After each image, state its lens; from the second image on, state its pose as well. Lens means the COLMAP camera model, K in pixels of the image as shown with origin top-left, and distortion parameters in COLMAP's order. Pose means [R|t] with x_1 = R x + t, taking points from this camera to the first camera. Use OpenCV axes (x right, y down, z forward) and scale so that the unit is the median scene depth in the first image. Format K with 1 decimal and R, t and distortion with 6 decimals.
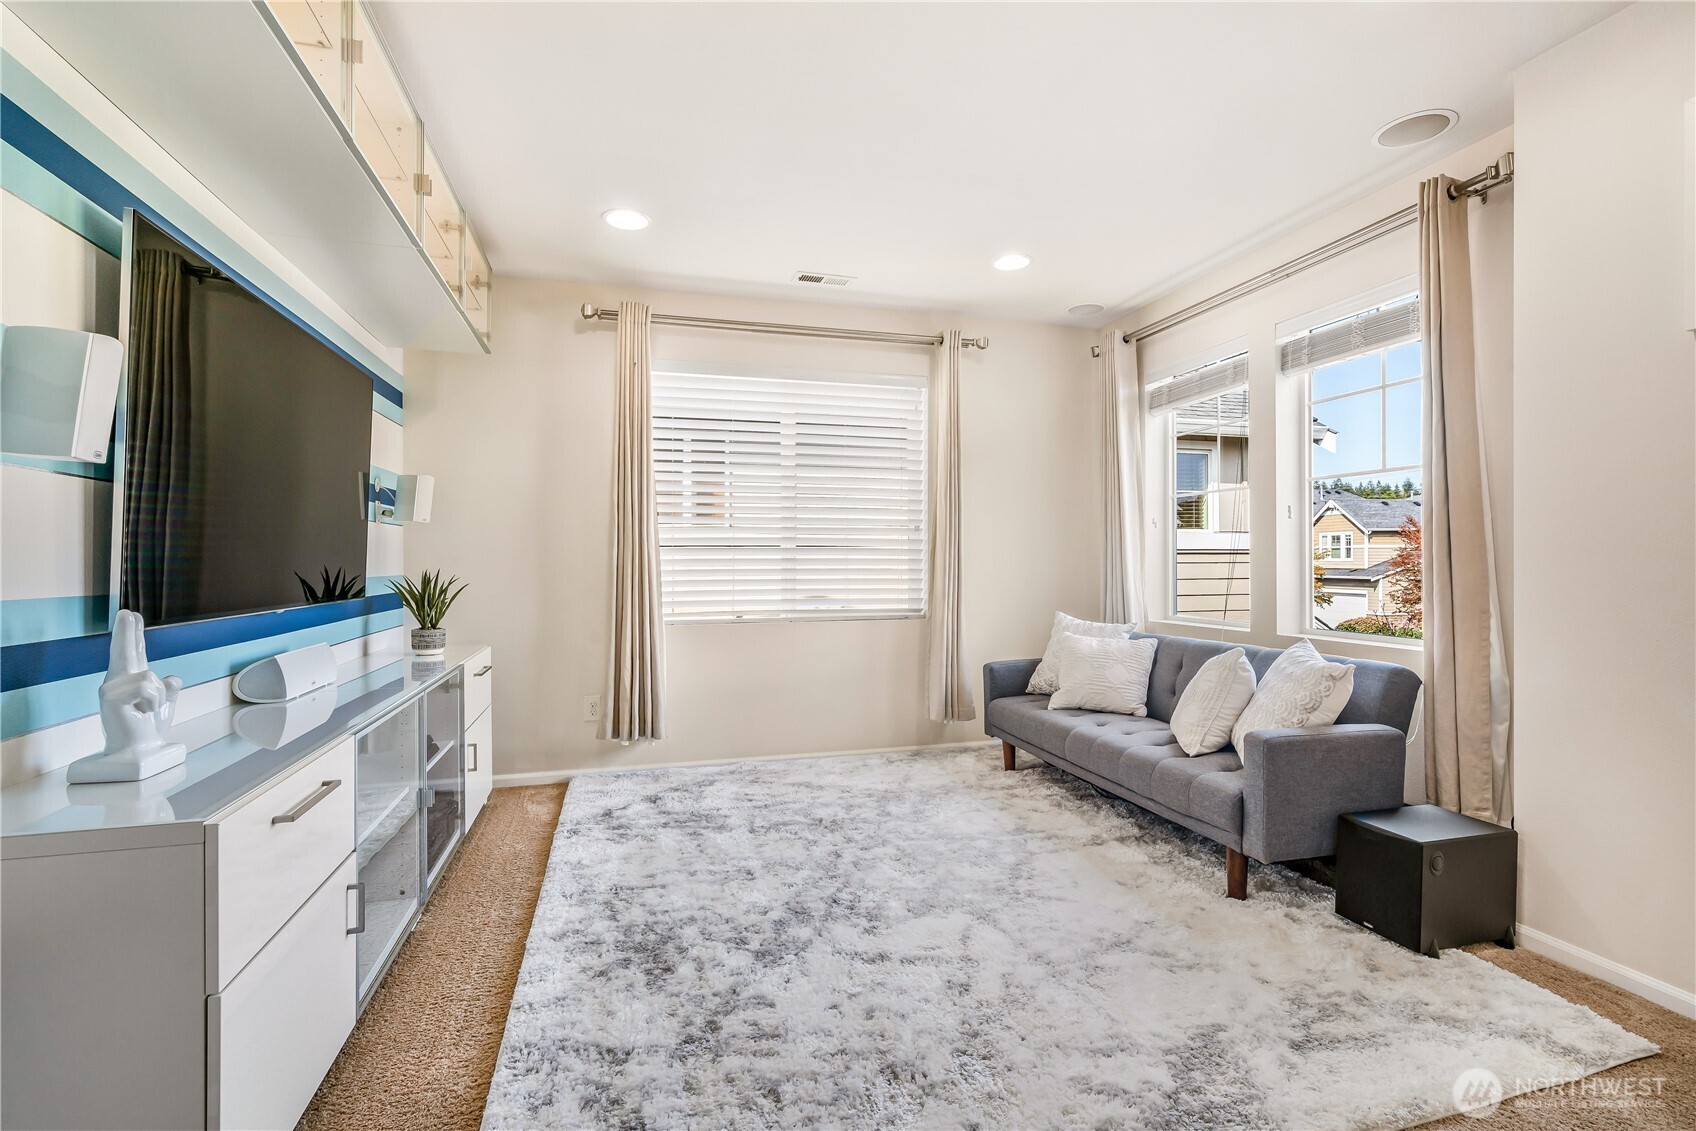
lens RADIAL K [[778.7, 0, 834.2], [0, 778.7, 559.2], [0, 0, 1]] dist [-0.001686, 0.003354]
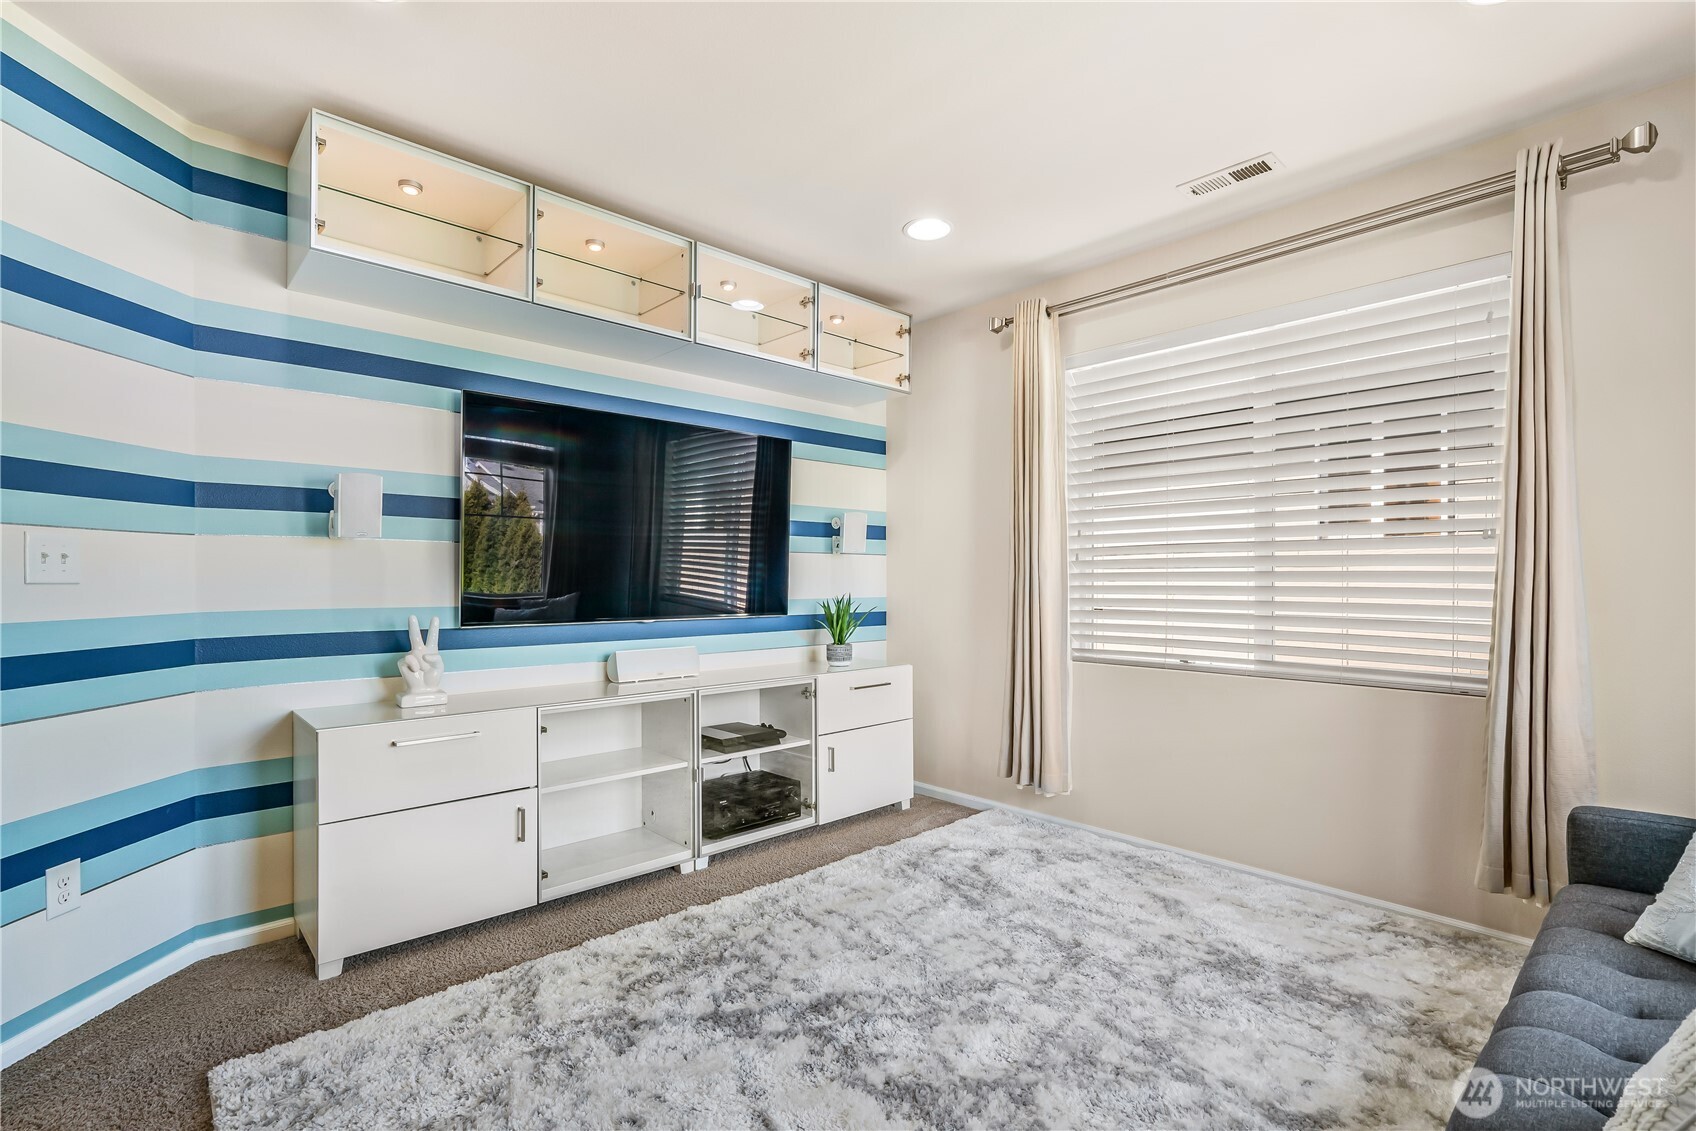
lens RADIAL K [[778.7, 0, 846.5], [0, 778.7, 582.6], [0, 0, 1]] dist [-0.001686, 0.003354]
pose [[0.462012, 0.004887, -0.886860, 0.529257], [0.000343, 0.999984, 0.005689, -0.010615], [0.886874, -0.002933, 0.462003, 0.469687]]
